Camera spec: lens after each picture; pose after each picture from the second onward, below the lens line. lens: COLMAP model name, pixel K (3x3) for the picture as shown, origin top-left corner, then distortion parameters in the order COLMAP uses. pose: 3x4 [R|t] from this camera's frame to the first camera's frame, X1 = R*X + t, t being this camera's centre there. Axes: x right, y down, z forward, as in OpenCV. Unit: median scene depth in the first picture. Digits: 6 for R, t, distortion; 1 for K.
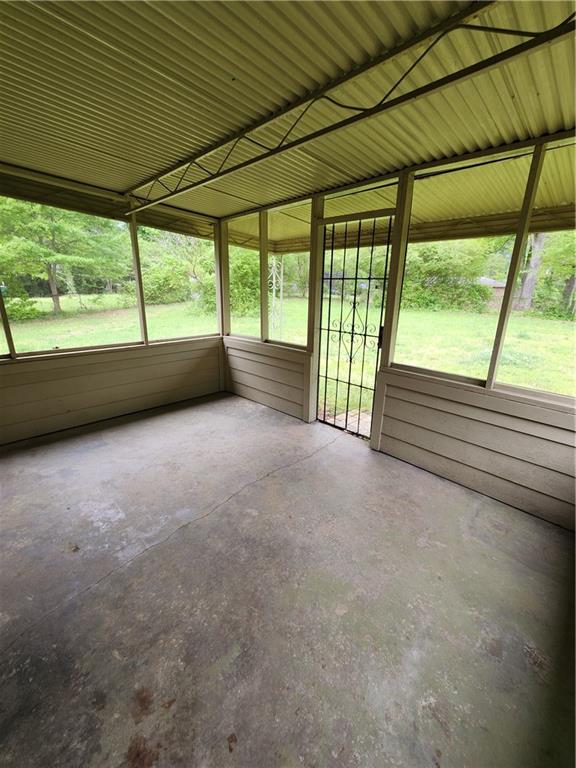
lens RADIAL K [[319.0, 0, 292.6], [0, 319.0, 388.6], [0, 0, 1]] dist [-0.001726, -0.002023]
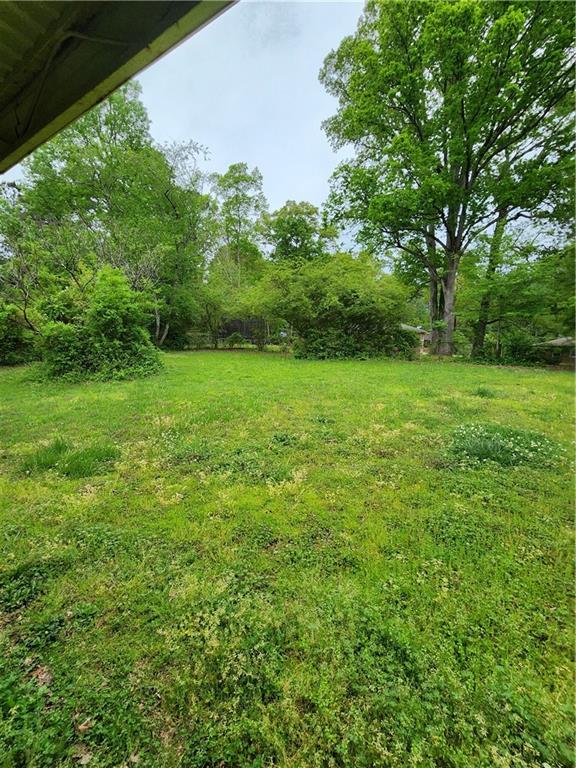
lens RADIAL K [[319.0, 0, 286.7], [0, 319.0, 384.7], [0, 0, 1]] dist [-0.001726, -0.002023]
pose [[0.981059, -0.052053, 0.186583, 0.077224], [0.080903, 0.985292, -0.150513, -0.064091], [-0.176004, 0.162757, 0.970841, 0.206156]]
